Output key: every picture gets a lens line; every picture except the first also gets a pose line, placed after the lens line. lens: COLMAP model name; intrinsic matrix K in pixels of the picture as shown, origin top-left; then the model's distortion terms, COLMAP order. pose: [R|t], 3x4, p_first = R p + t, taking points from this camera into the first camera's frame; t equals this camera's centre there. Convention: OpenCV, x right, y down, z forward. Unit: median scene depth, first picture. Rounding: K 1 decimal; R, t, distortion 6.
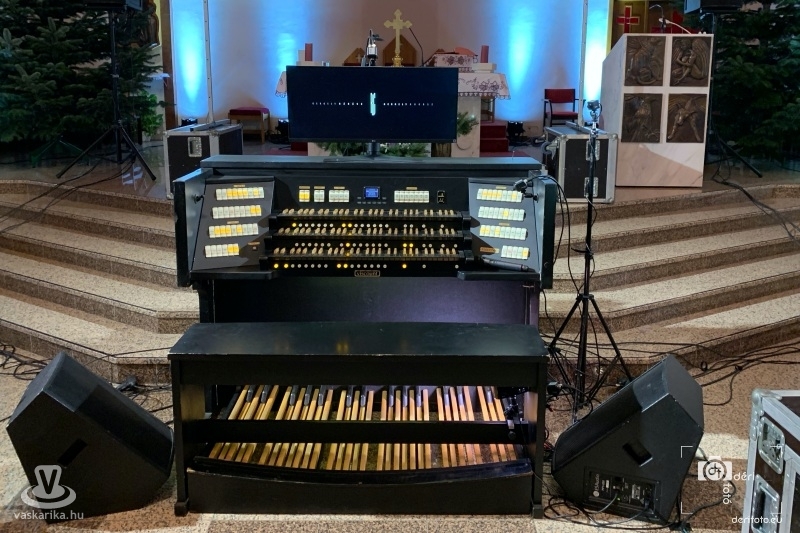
lens RADIAL K [[672.6, 0, 418.7], [0, 672.6, 181.7], [0, 0, 1]] dist [0.055741, -0.070427]
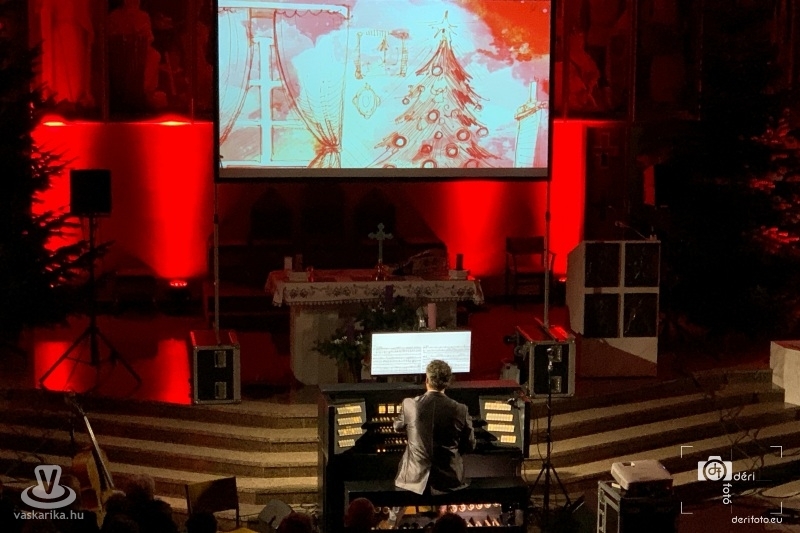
lens RADIAL K [[2090.3, 0, 403.9], [0, 2090.3, 274.2], [0, 0, 1]] dist [-0.026324, 0.000000]
pose [[0.987791, -0.018654, 0.154661, -0.792101], [0.016503, 0.999749, 0.015177, -0.340543], [-0.154906, -0.012440, 0.987851, -3.578028]]
